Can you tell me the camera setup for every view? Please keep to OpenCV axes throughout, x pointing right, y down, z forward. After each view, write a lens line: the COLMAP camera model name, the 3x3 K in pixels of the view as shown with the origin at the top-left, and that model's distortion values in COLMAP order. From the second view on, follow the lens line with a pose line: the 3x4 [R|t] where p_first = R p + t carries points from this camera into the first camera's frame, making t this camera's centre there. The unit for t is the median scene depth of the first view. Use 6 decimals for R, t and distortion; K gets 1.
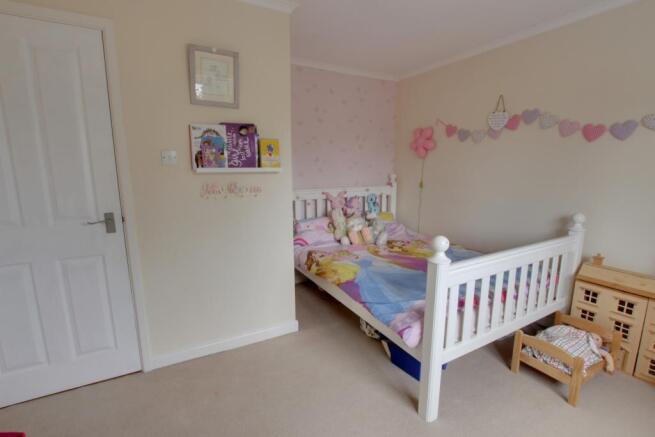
lens RADIAL K [[303.8, 0, 328.1], [0, 303.8, 219.1], [0, 0, 1]] dist [-0.025320, 0.000585]
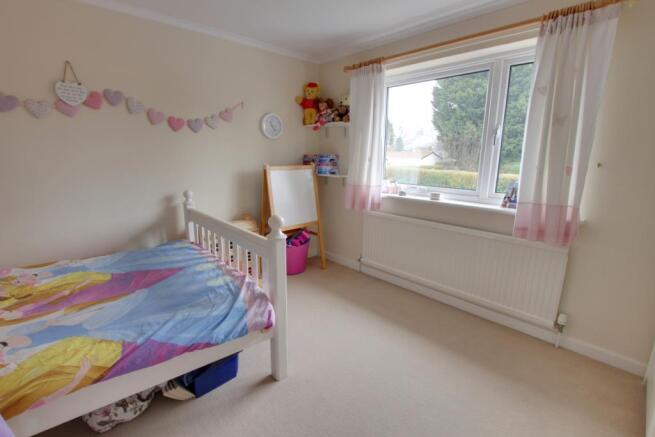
lens RADIAL K [[303.8, 0, 327.6], [0, 303.8, 216.8], [0, 0, 1]] dist [-0.025320, 0.000585]
pose [[-0.196893, -0.200251, 0.959757, -0.437012], [0.144789, 0.962246, 0.230474, -0.103700], [-0.969675, 0.184341, -0.160465, 0.577594]]
